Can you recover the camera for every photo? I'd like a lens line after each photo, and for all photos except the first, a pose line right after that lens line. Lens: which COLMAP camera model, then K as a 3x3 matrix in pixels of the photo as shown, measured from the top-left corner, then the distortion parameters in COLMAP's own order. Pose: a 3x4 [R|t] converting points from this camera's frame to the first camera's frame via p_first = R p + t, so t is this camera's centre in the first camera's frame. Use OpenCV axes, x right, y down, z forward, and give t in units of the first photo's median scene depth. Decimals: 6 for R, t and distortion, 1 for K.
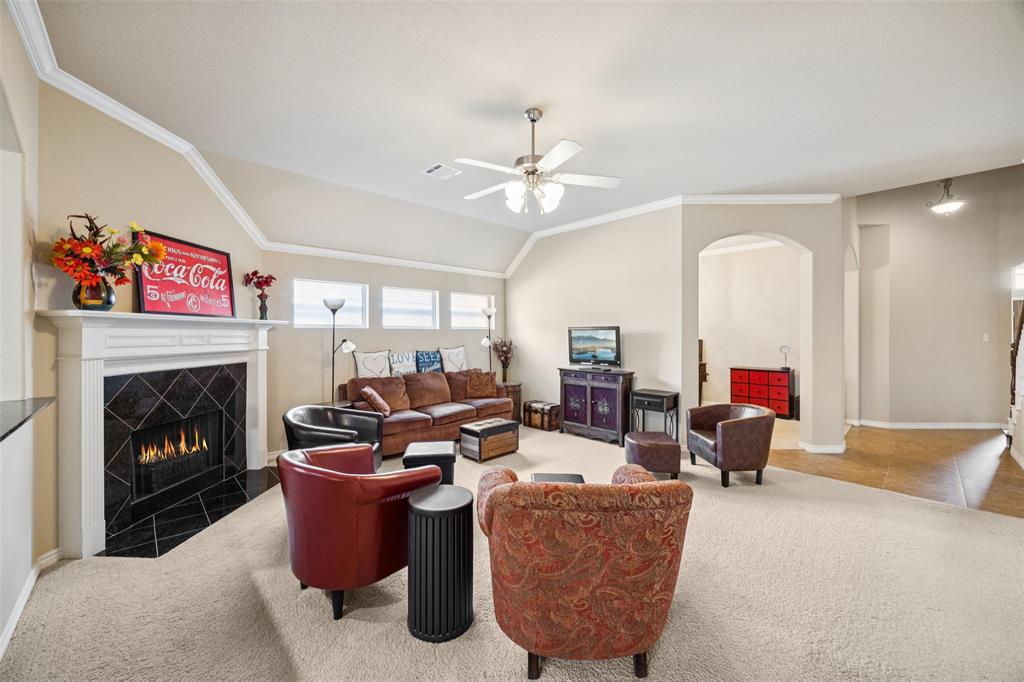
lens RADIAL K [[395.8, 0, 512.0], [0, 395.8, 333.3], [0, 0, 1]] dist [0.001057, 0.000103]
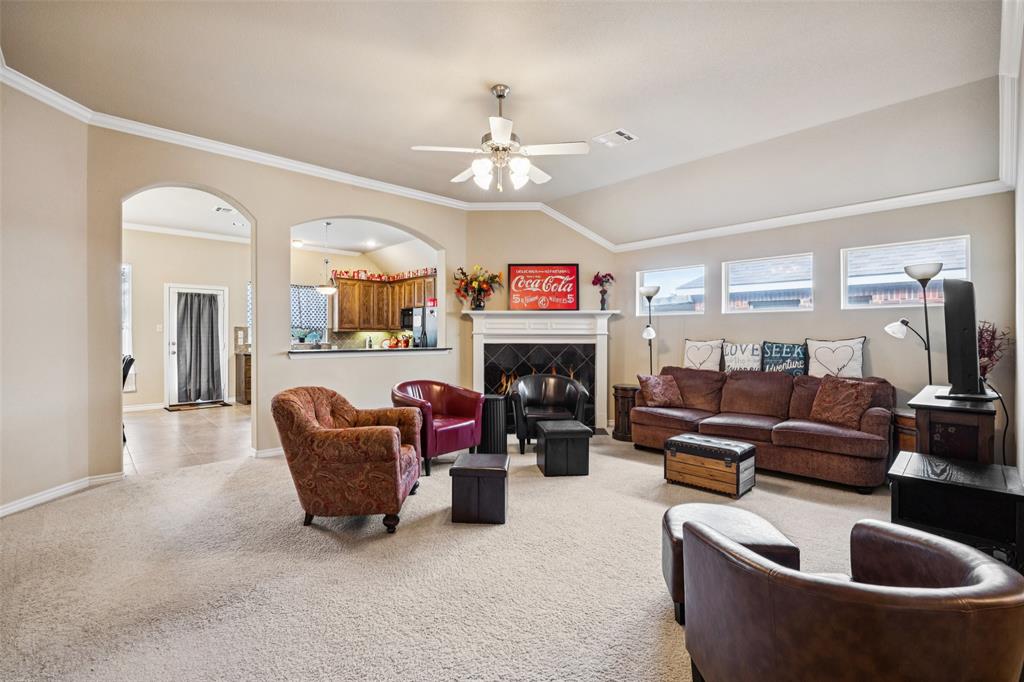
lens RADIAL K [[460.5, 0, 510.1], [0, 460.5, 337.2], [0, 0, 1]] dist [0.000385, 0.000050]
pose [[-0.002640, 0.010228, -0.999944, 0.896520], [0.003404, 0.999942, 0.010219, 0.037432], [0.999991, -0.003377, -0.002675, 0.767371]]
